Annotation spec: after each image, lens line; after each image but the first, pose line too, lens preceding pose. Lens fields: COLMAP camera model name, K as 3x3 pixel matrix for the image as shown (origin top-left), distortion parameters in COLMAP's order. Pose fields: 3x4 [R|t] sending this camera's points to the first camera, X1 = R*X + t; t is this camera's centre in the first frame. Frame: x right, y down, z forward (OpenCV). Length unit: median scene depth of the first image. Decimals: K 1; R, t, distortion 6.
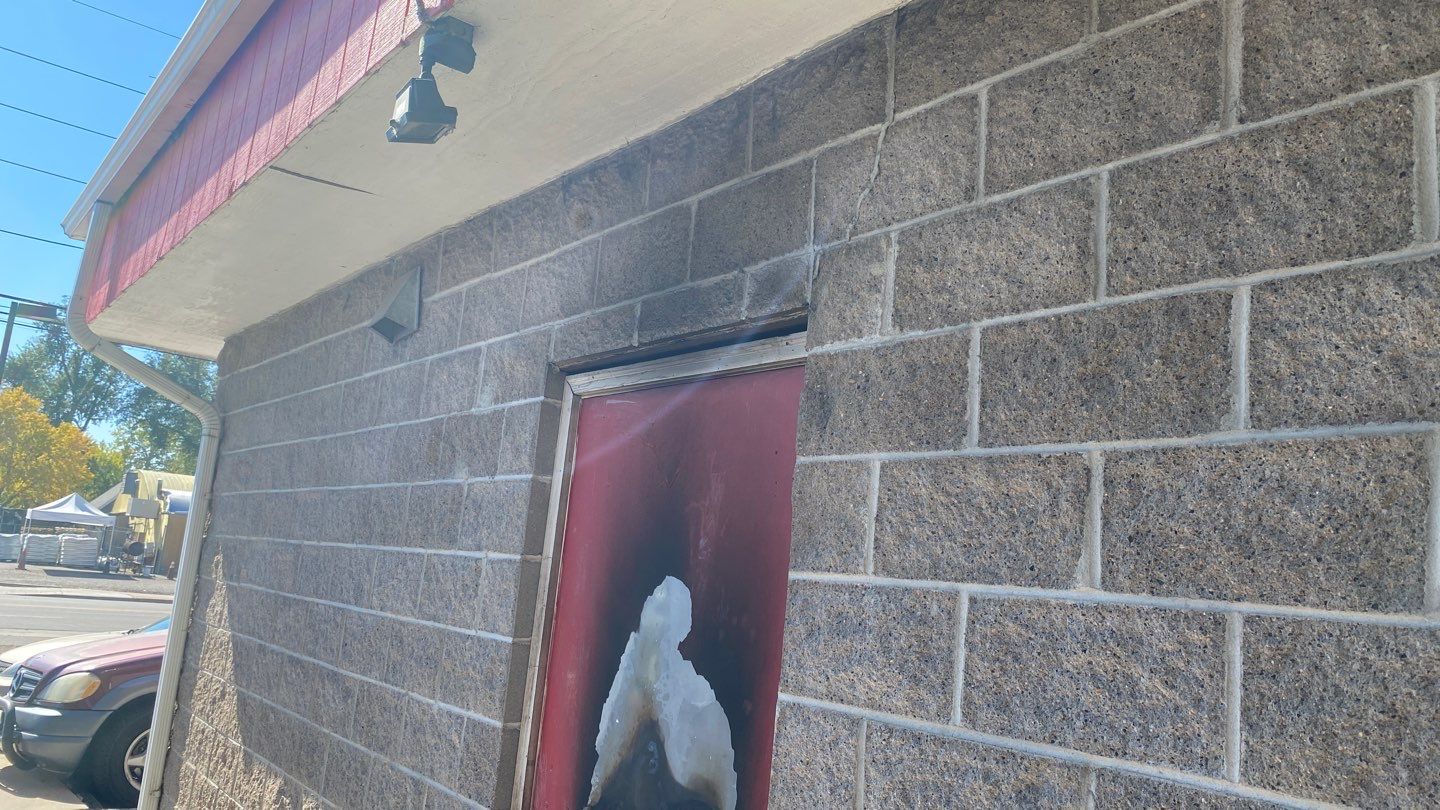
lens RADIAL K [[1093.7, 0, 722.0], [0, 1093.7, 388.4], [0, 0, 1]] dist [0.047472, -0.069108]
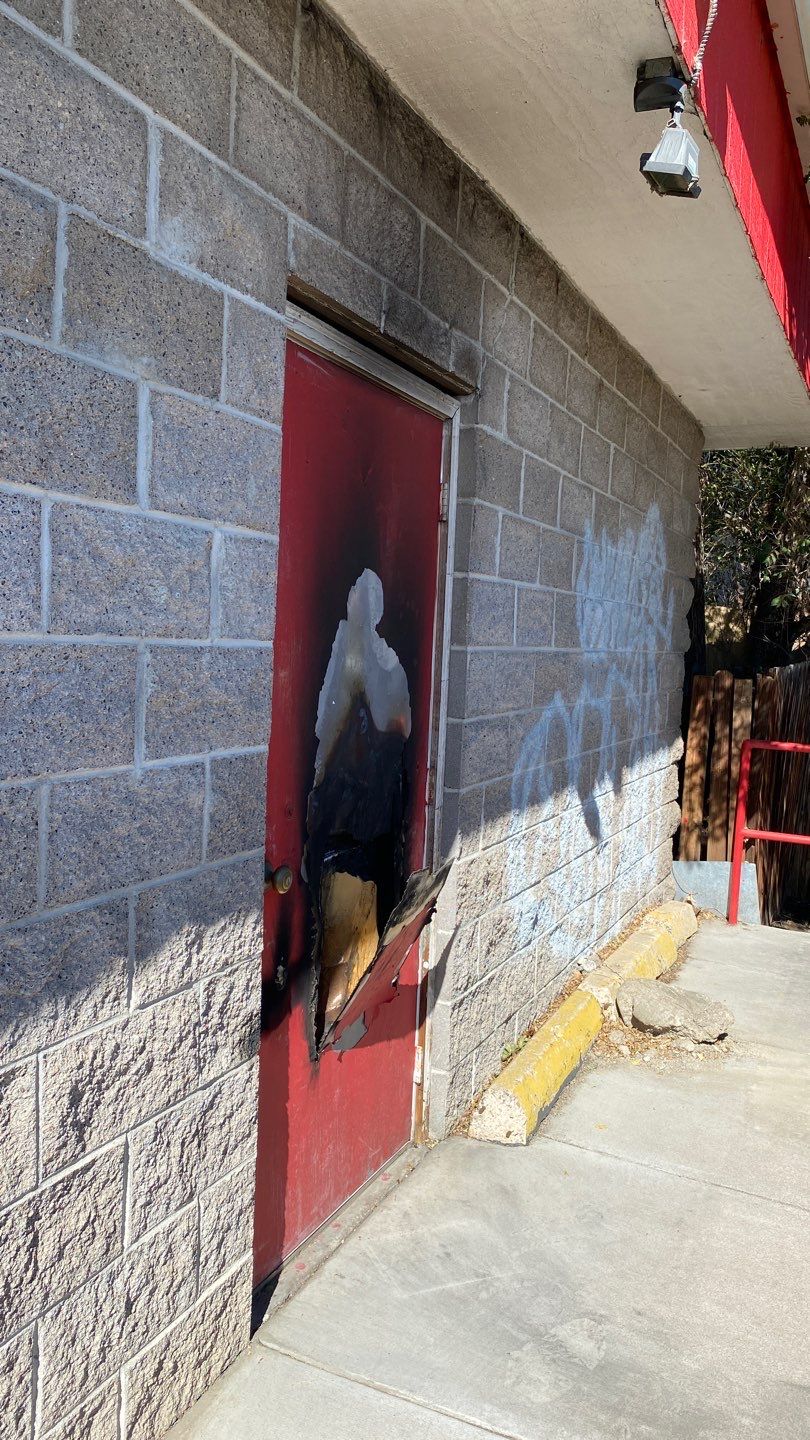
lens RADIAL K [[1093.7, 0, 402.1], [0, 1093.7, 720.5], [0, 0, 1]] dist [0.047472, -0.069108]
pose [[-0.461932, -0.177910, 0.868888, -1.163053], [-0.241202, 0.967950, 0.069962, 0.259641], [-0.853487, -0.177260, -0.490039, 1.633085]]
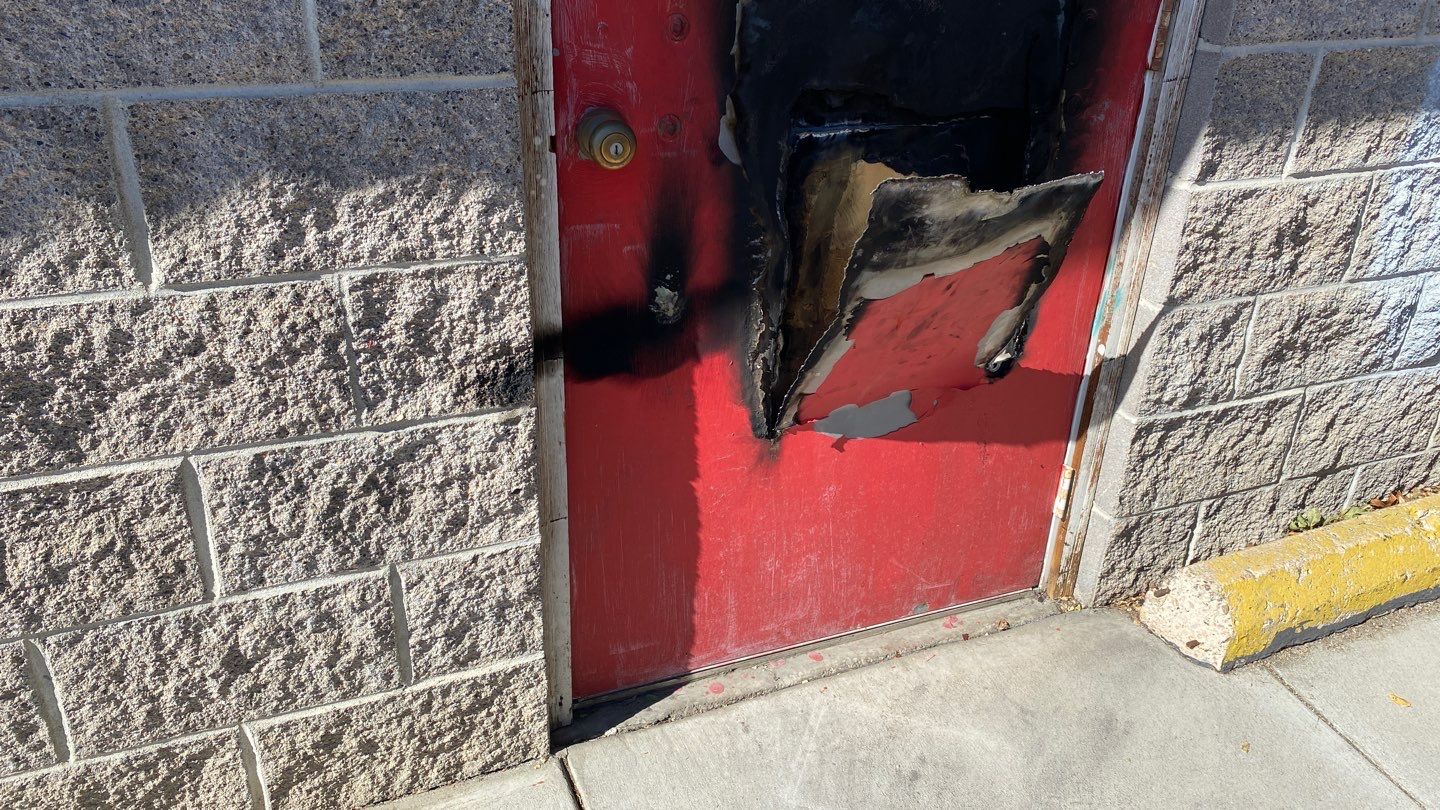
lens RADIAL K [[1089.3, 0, 729.7], [0, 1089.3, 385.8], [0, 0, 1]] dist [0.049606, -0.066389]
pose [[0.254807, -0.507065, 0.823383, -0.775959], [-0.188280, 0.809177, 0.556582, 0.266011], [-0.948485, -0.296848, 0.110713, 1.015396]]
